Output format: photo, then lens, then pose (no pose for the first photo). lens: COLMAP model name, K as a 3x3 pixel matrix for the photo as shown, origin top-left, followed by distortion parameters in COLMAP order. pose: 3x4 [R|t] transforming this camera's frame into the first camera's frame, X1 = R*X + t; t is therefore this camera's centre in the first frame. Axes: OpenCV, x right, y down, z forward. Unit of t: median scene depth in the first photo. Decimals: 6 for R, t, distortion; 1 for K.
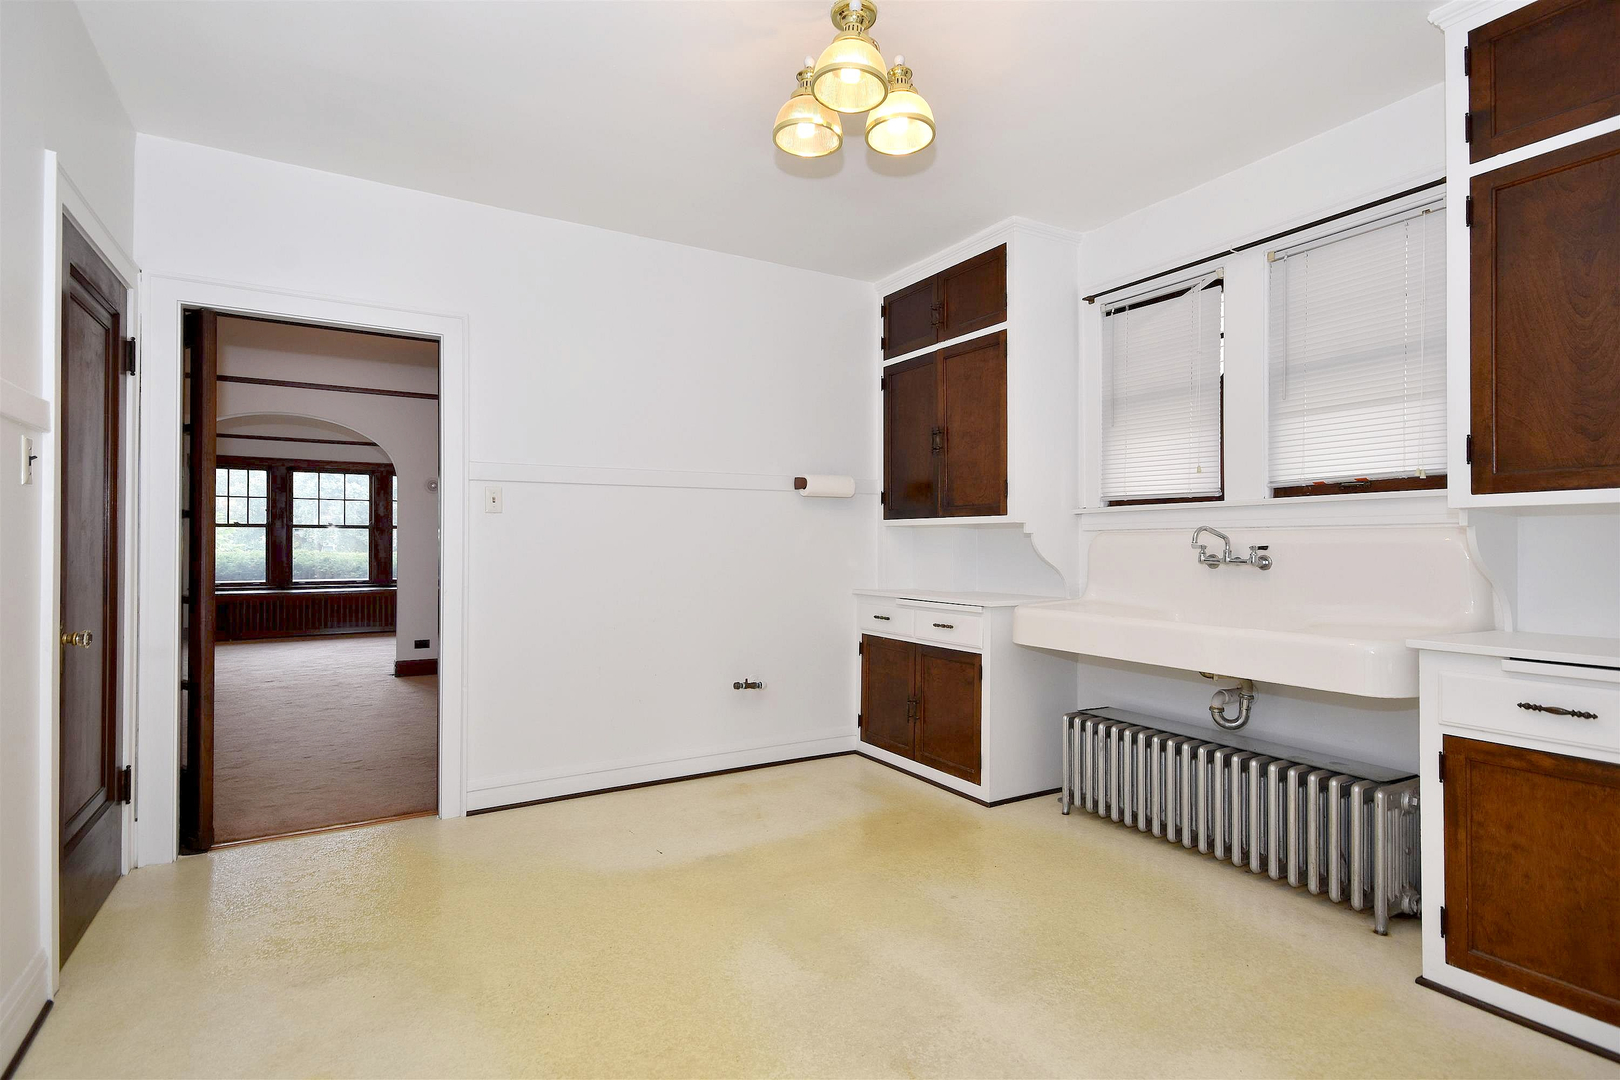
lens RADIAL K [[843.3, 0, 811.1], [0, 843.3, 540.5], [0, 0, 1]] dist [0.021079, -0.000462]
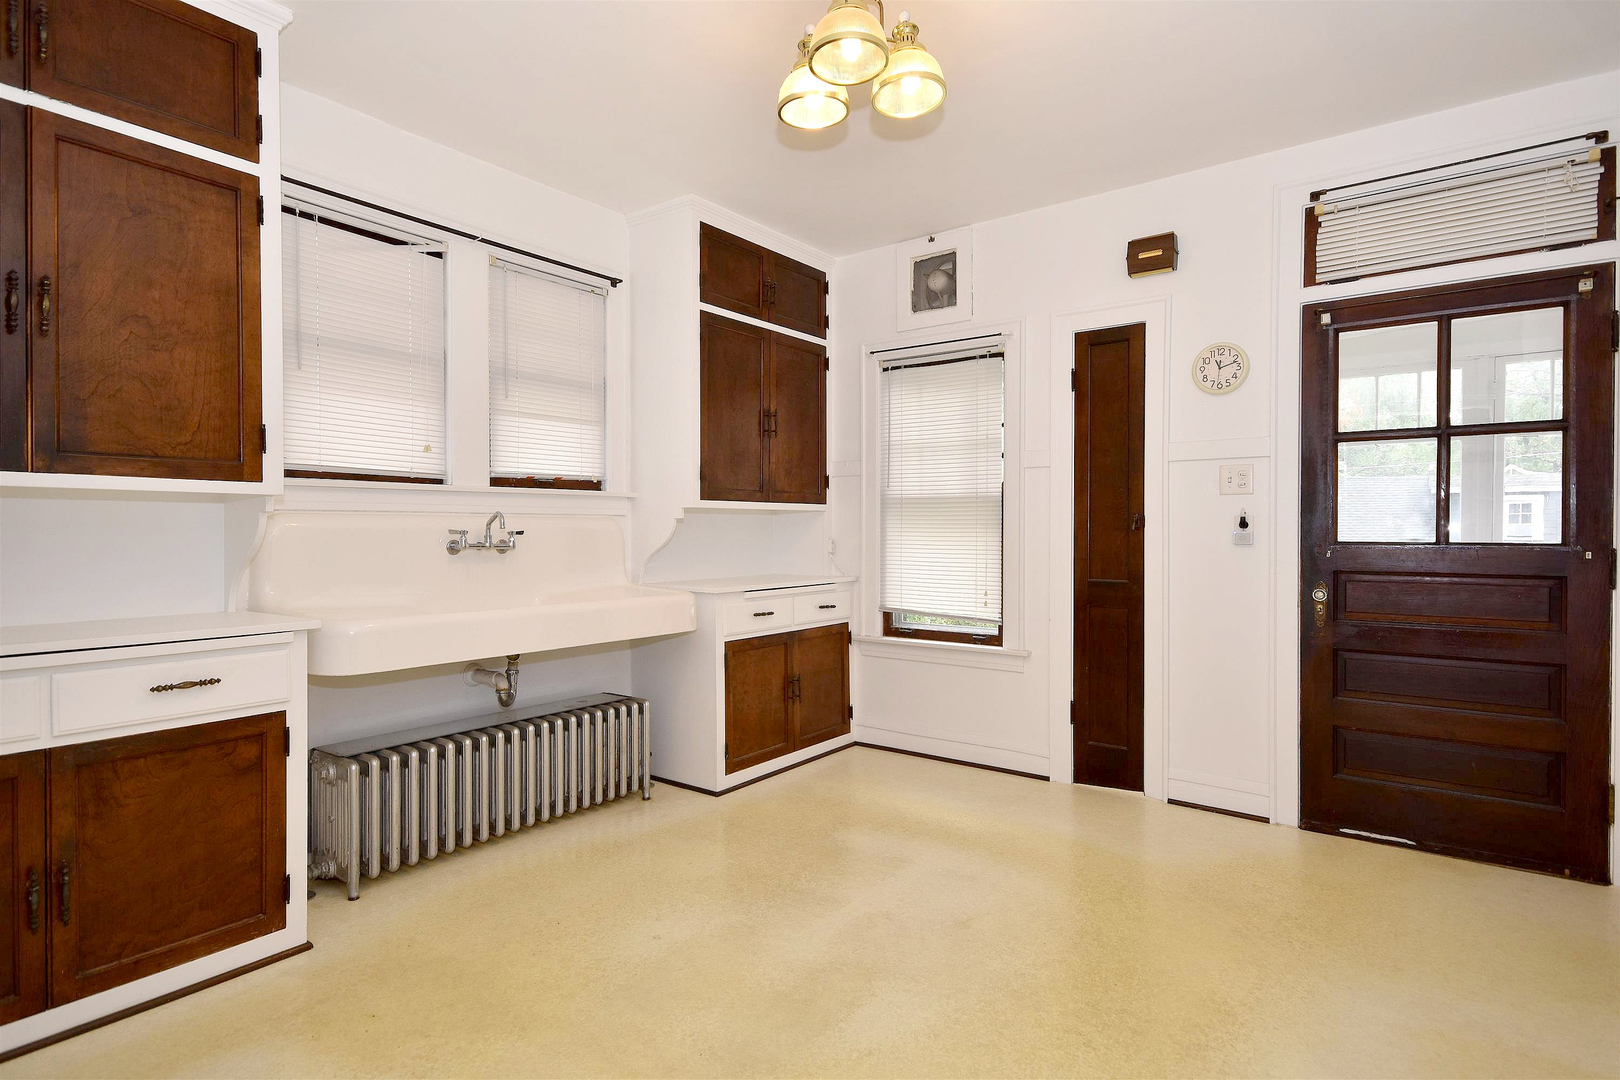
lens RADIAL K [[894.2, 0, 772.8], [0, 894.2, 547.0], [0, 0, 1]] dist [0.020224, -0.001490]
pose [[-0.402871, -0.017784, 0.915084, -0.643144], [-0.003883, 0.999835, 0.017722, 0.004930], [-0.915249, 0.003586, -0.402873, 1.140709]]
